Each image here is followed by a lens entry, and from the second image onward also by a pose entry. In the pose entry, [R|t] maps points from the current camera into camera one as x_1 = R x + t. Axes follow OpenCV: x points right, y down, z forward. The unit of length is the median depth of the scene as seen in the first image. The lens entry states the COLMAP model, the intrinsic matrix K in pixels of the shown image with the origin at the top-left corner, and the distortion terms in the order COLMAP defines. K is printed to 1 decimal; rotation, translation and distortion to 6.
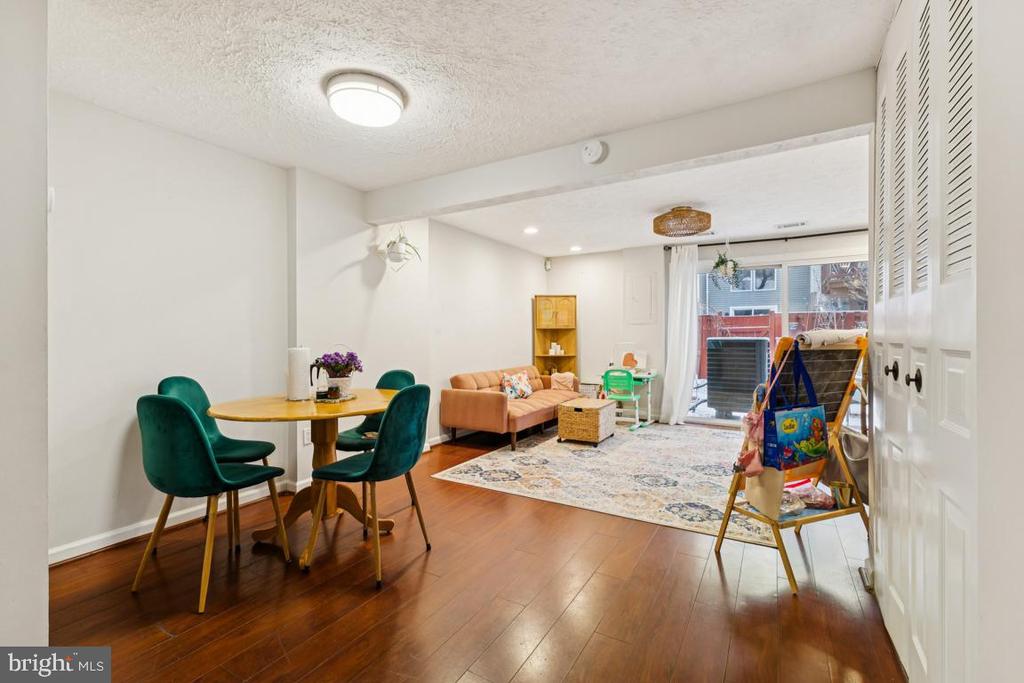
lens RADIAL K [[445.4, 0, 511.0], [0, 445.4, 338.5], [0, 0, 1]] dist [0.015697, -0.001827]
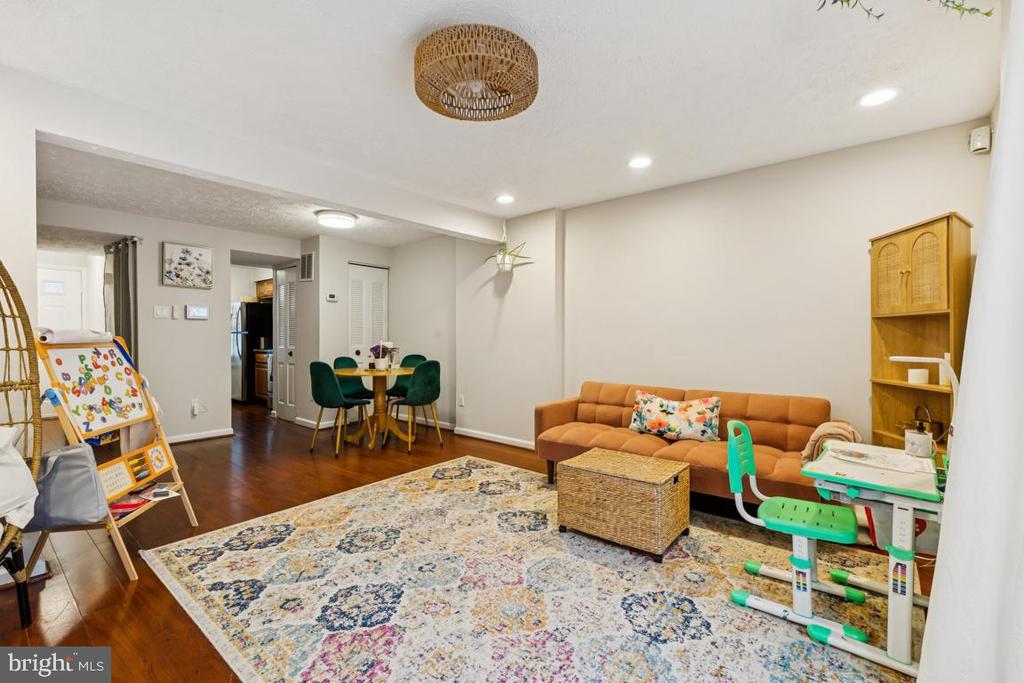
lens RADIAL K [[445.4, 0, 507.1], [0, 445.4, 339.6], [0, 0, 1]] dist [0.015697, -0.001827]
pose [[-0.159222, 0.007327, -0.987216, 0.884171], [-0.007157, 0.999938, 0.008575, -0.004293], [0.987217, 0.008431, -0.159160, 1.193036]]
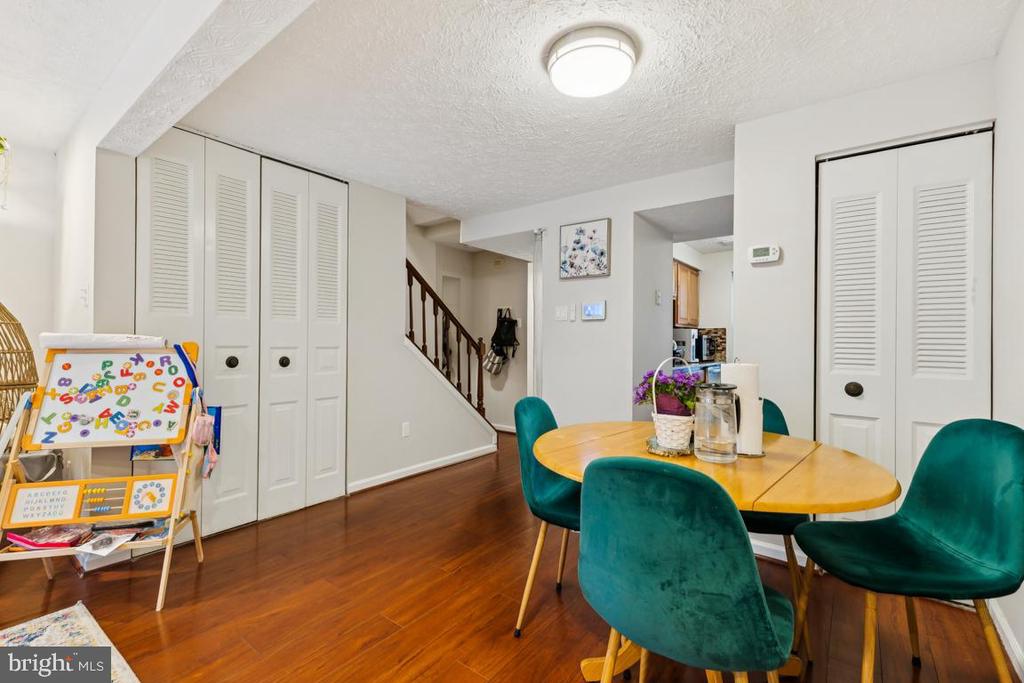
lens RADIAL K [[445.4, 0, 518.0], [0, 445.4, 335.8], [0, 0, 1]] dist [0.015697, -0.001827]
pose [[-0.994240, -0.005247, 0.107052, -0.155512], [-0.005825, 0.999970, -0.005086, -0.006498], [-0.107022, -0.005680, -0.994240, 1.060023]]
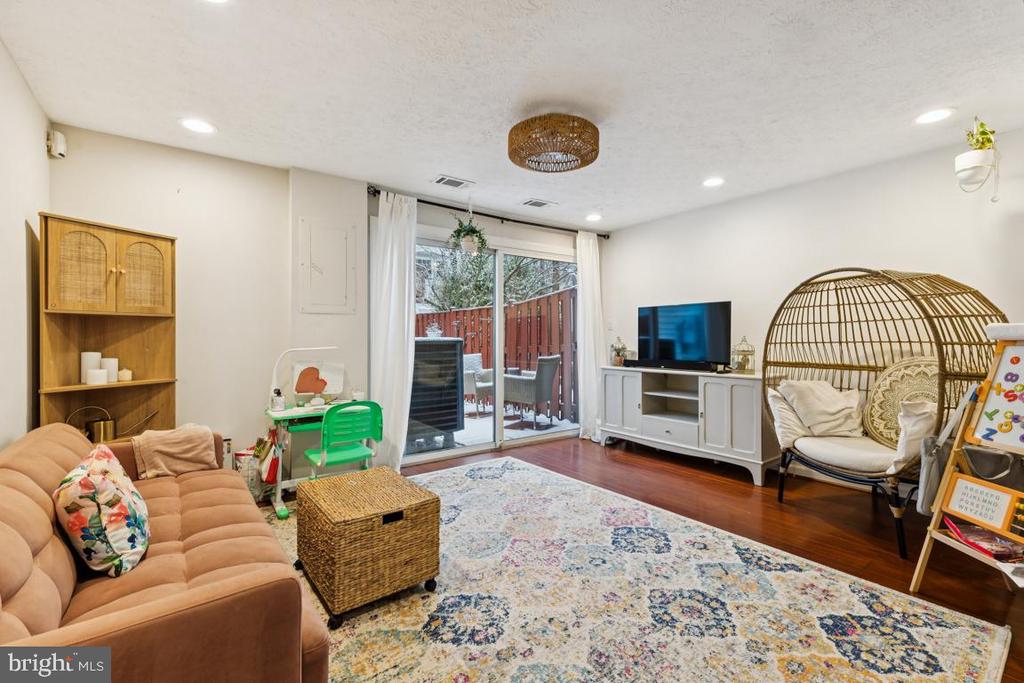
lens RADIAL K [[445.4, 0, 510.3], [0, 445.4, 340.0], [0, 0, 1]] dist [0.015697, -0.001827]
pose [[0.379437, -0.000652, 0.925217, -0.210689], [0.009096, 0.999954, -0.003026, 0.005737], [-0.925173, 0.009564, 0.379426, 0.894345]]
